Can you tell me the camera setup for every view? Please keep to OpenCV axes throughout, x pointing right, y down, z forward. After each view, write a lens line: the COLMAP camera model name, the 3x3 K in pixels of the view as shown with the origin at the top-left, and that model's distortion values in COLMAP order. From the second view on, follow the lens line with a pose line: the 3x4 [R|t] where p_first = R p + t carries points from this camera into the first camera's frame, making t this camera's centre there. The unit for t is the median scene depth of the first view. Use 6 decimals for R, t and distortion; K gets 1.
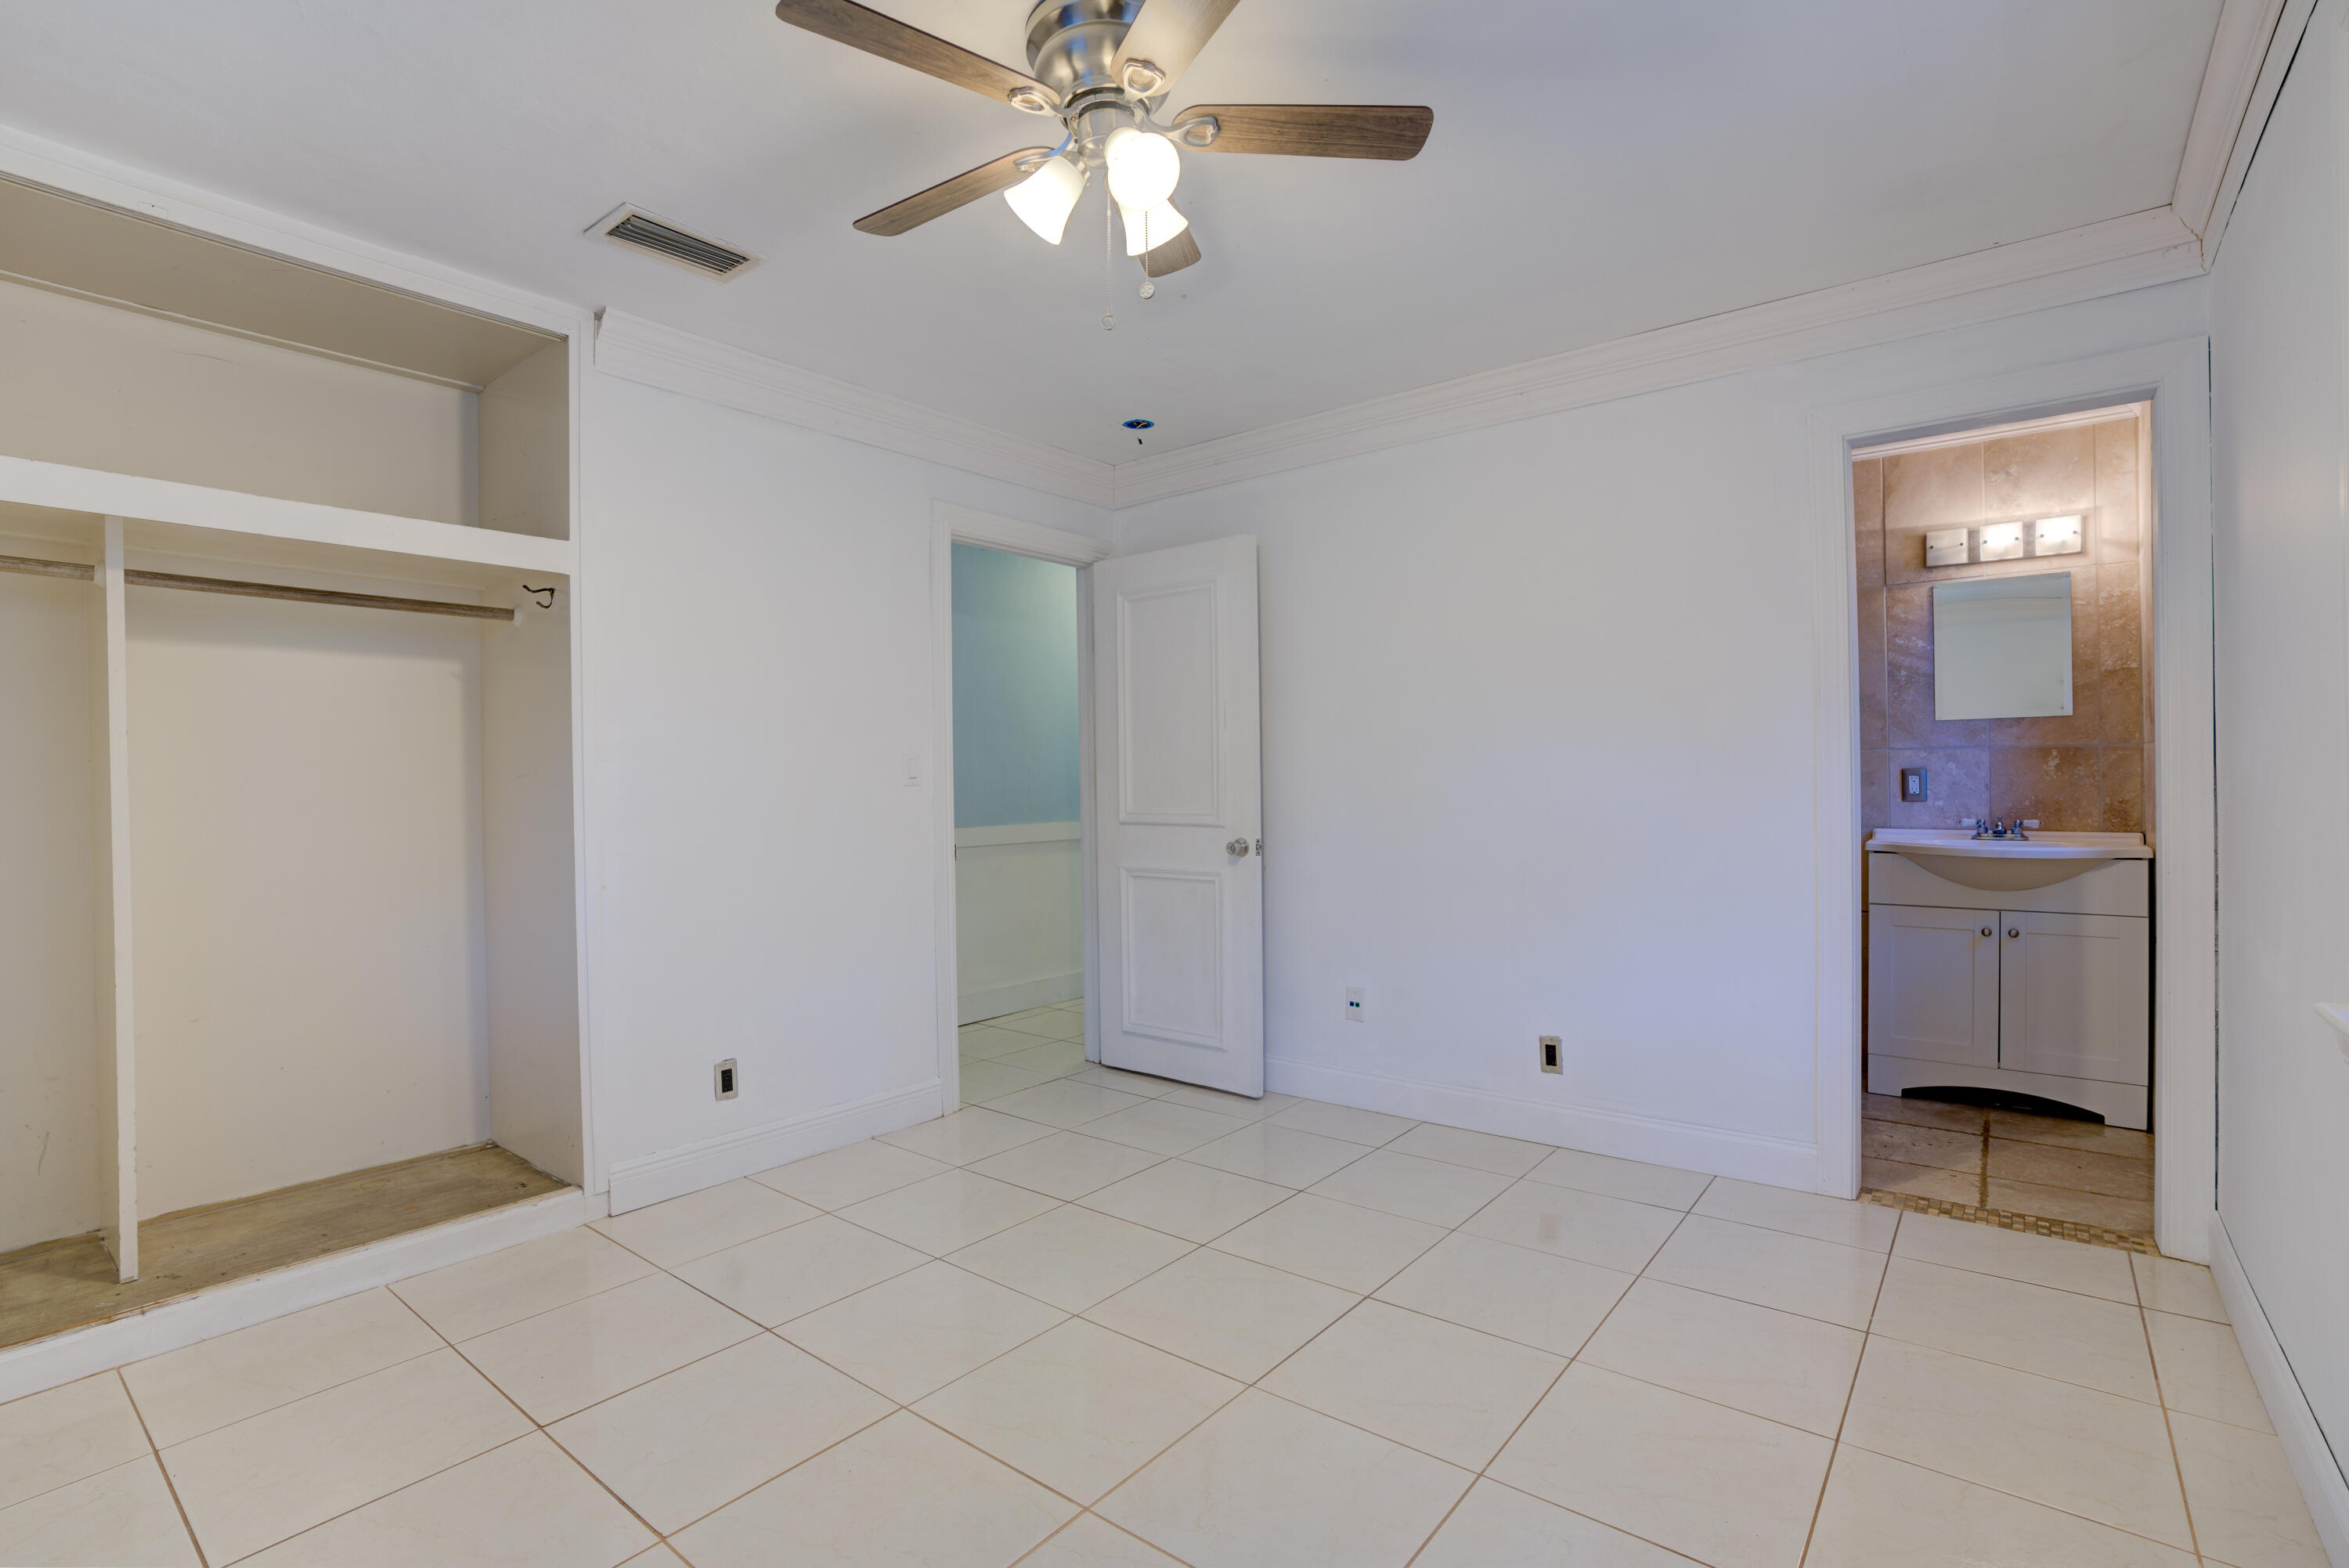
lens RADIAL K [[1068.6, 0, 1174.5], [0, 1068.6, 784.0], [0, 0, 1]] dist [-0.067803, 0.027983]
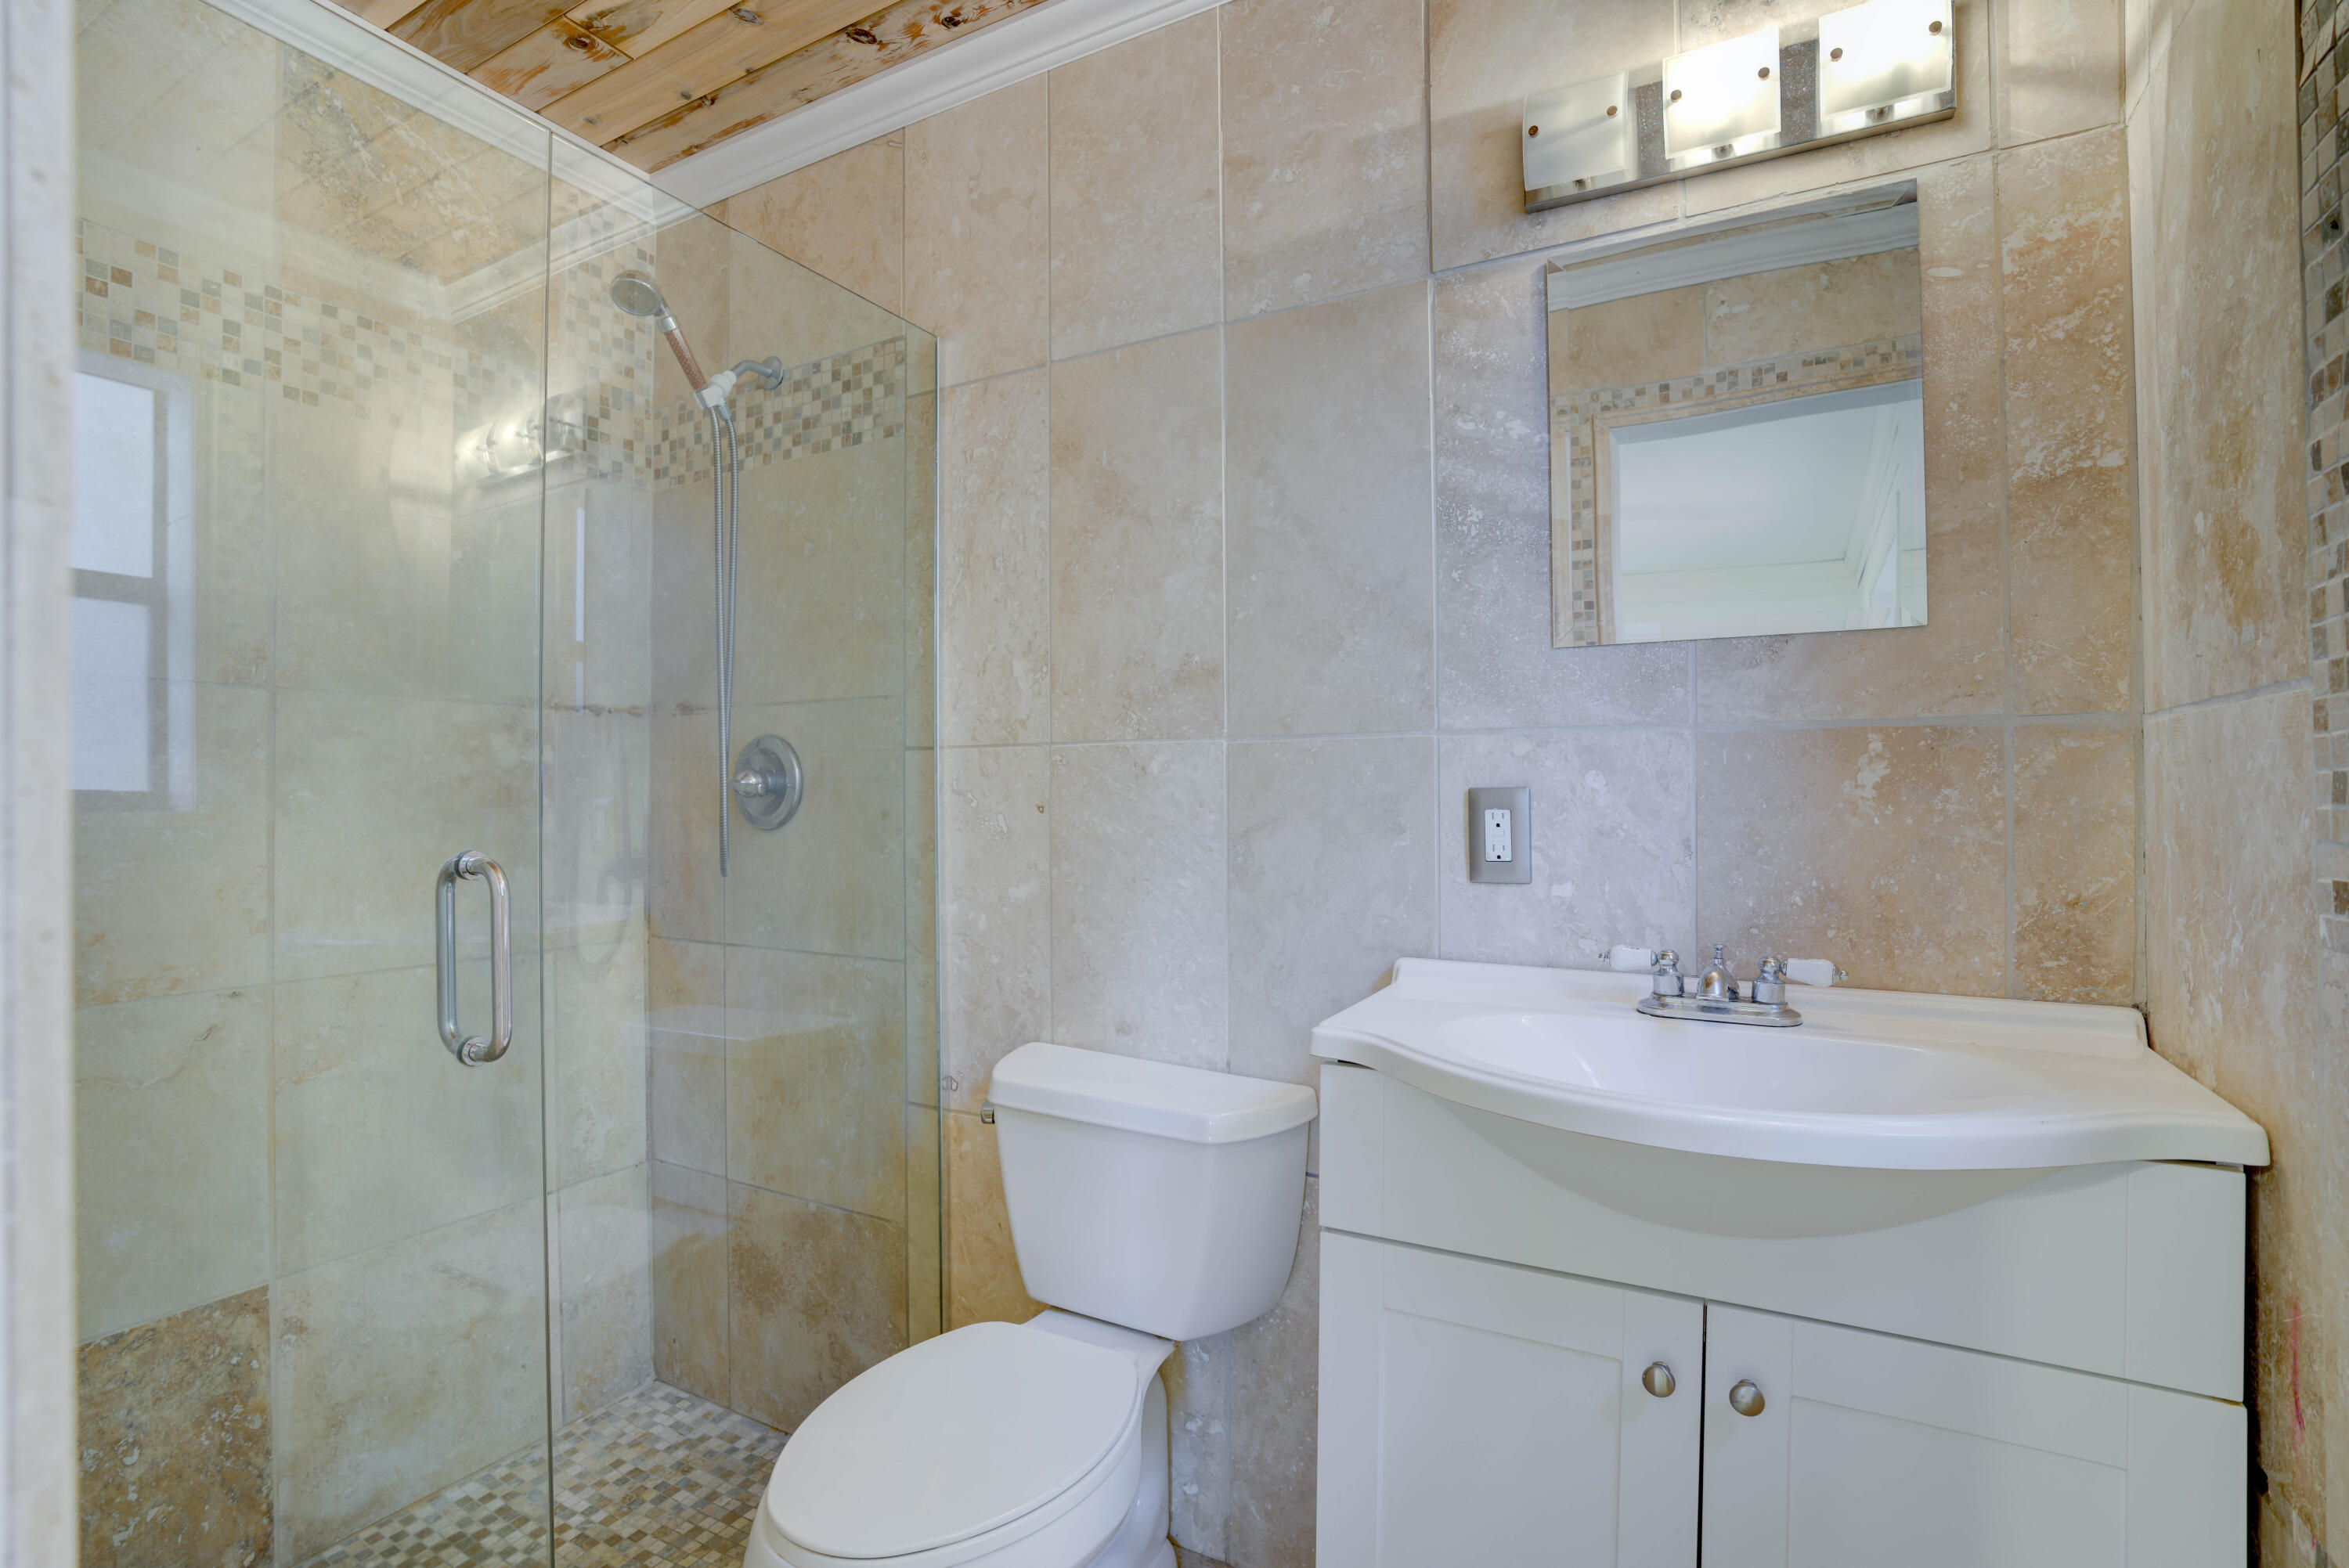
lens RADIAL K [[1068.6, 0, 1174.5], [0, 1068.6, 784.0], [0, 0, 1]] dist [-0.067803, 0.027983]
pose [[0.986735, 0.014524, 0.161688, 0.582606], [-0.012188, 0.999807, -0.015433, -0.010111], [-0.161881, 0.013257, 0.986721, 0.711922]]
